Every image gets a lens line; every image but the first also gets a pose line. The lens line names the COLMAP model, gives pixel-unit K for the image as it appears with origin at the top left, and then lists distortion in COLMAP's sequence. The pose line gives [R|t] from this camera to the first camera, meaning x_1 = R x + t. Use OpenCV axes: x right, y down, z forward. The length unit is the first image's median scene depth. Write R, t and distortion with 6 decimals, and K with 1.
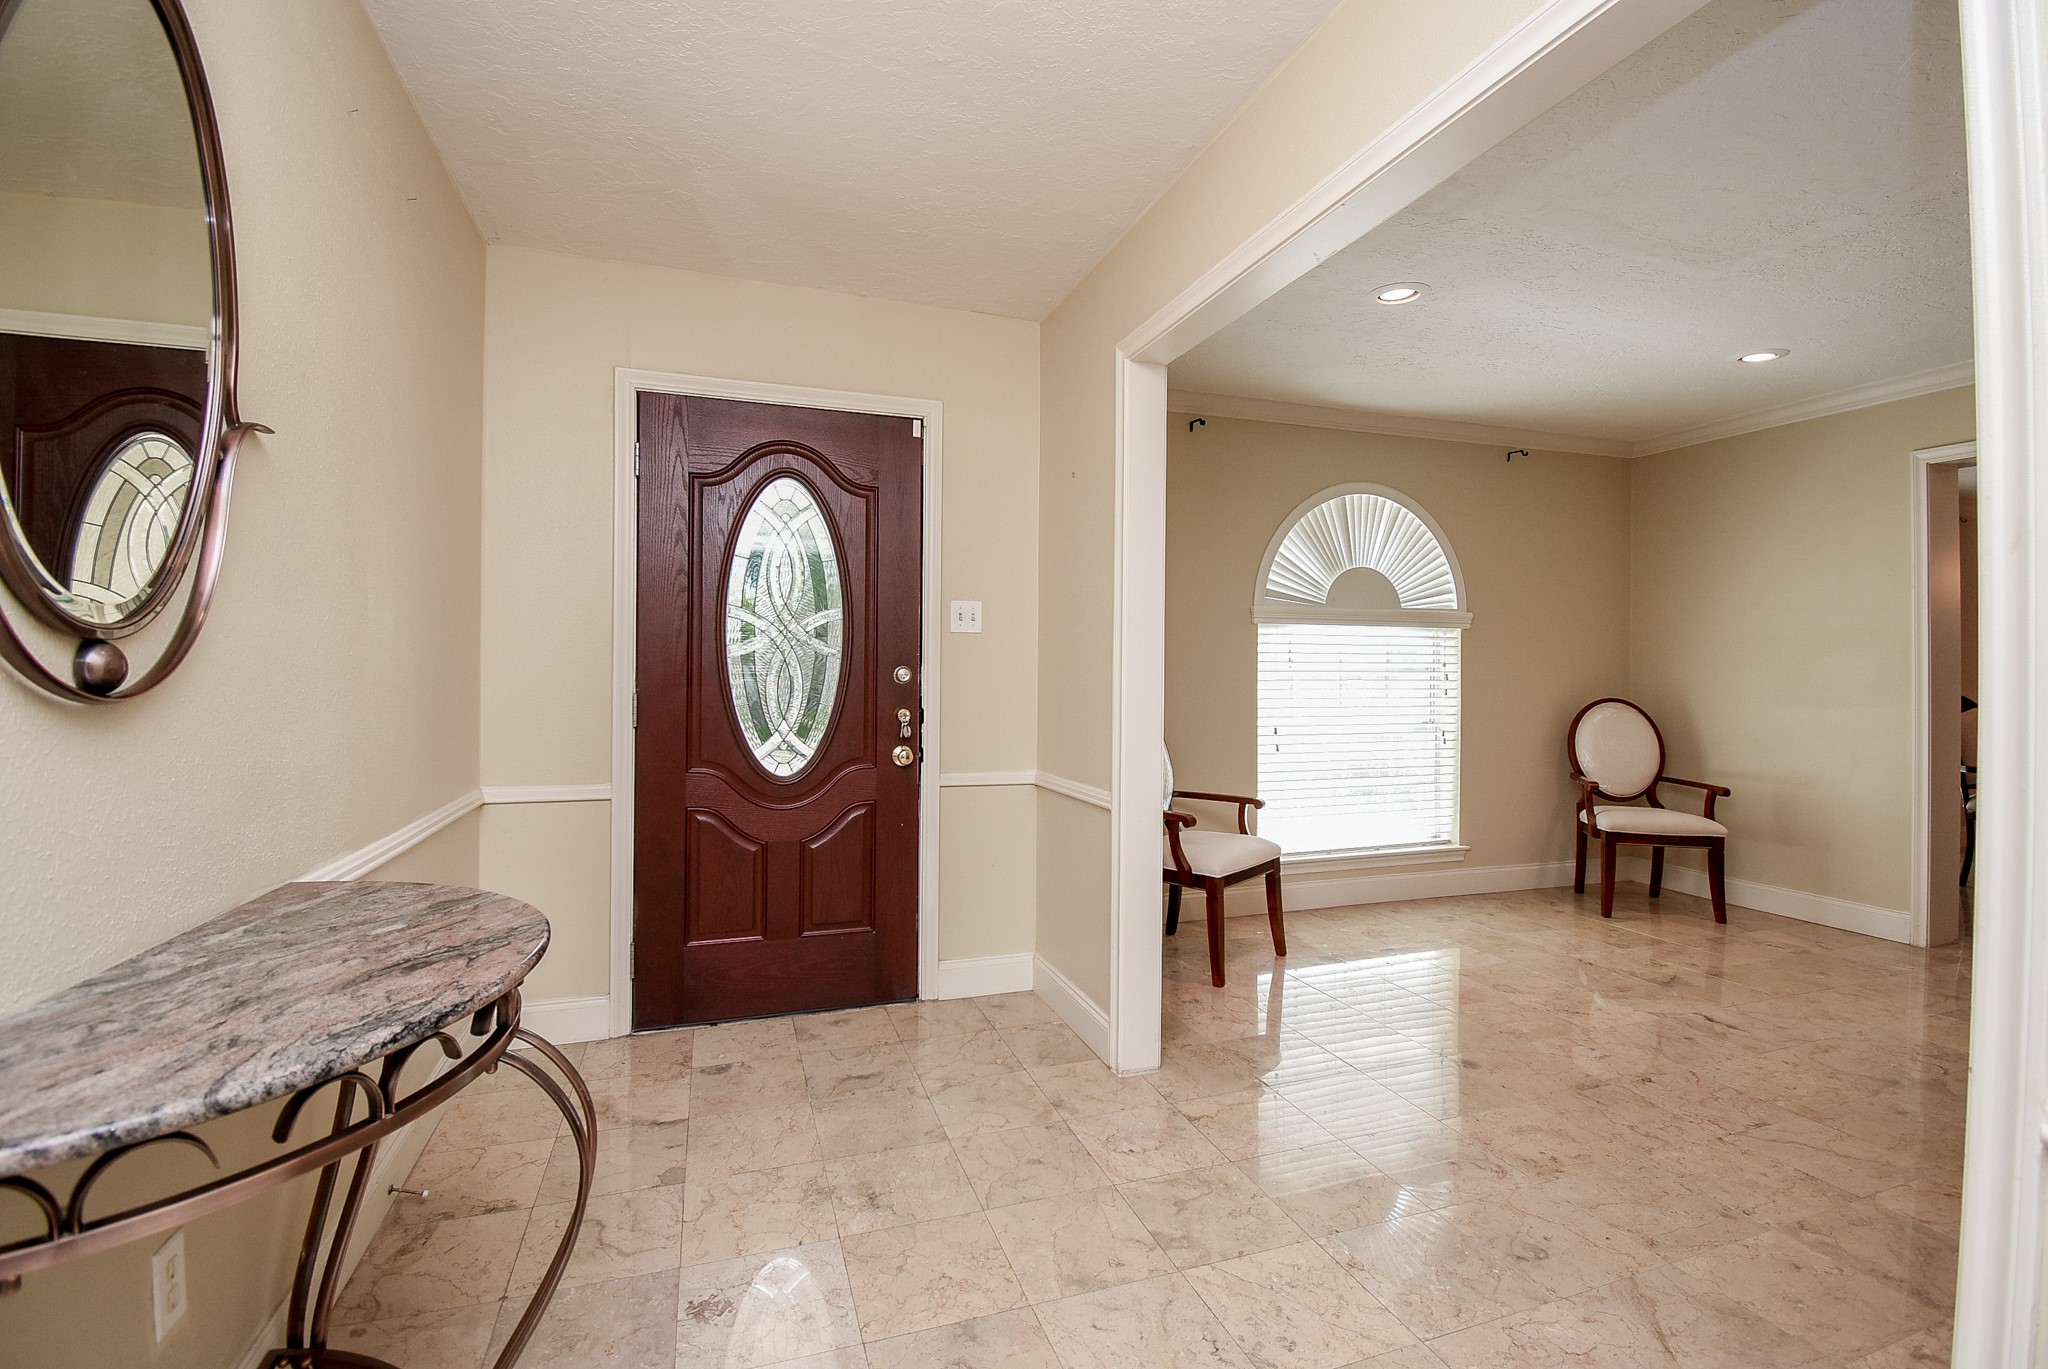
lens RADIAL K [[905.7, 0, 1016.1], [0, 905.7, 674.0], [0, 0, 1]] dist [0.026111, -0.030168]
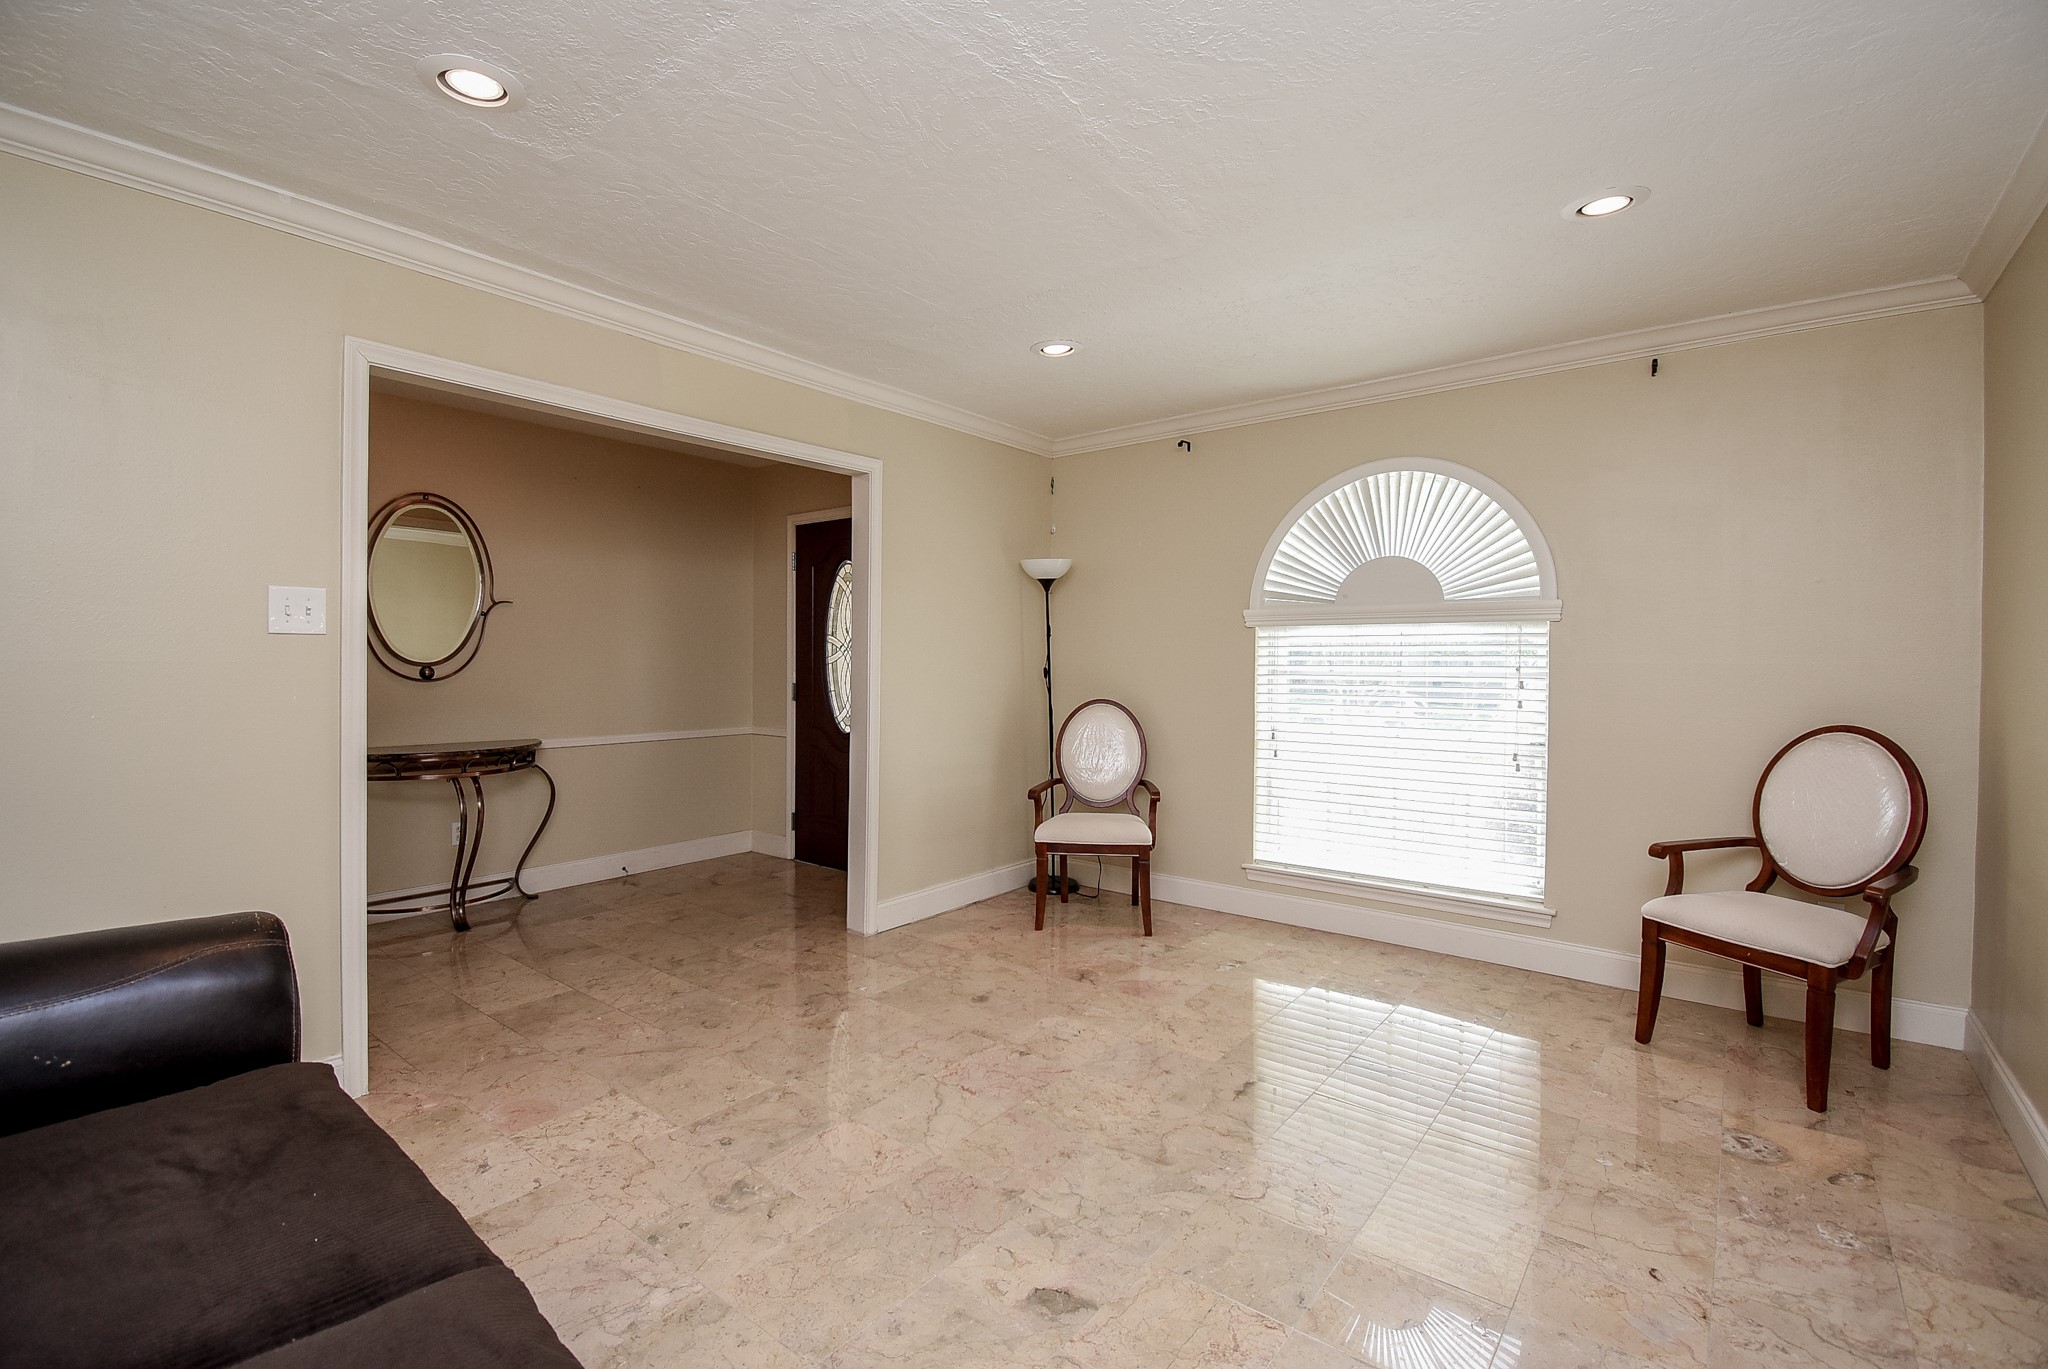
lens RADIAL K [[914.6, 0, 1024.0], [0, 914.6, 684.5], [0, 0, 1]] dist [-0.015524, 0.000022]
pose [[0.545101, 0.022263, -0.838075, 0.958311], [-0.009988, 0.999749, 0.020062, -0.008886], [0.838311, -0.002565, 0.545187, 0.245553]]
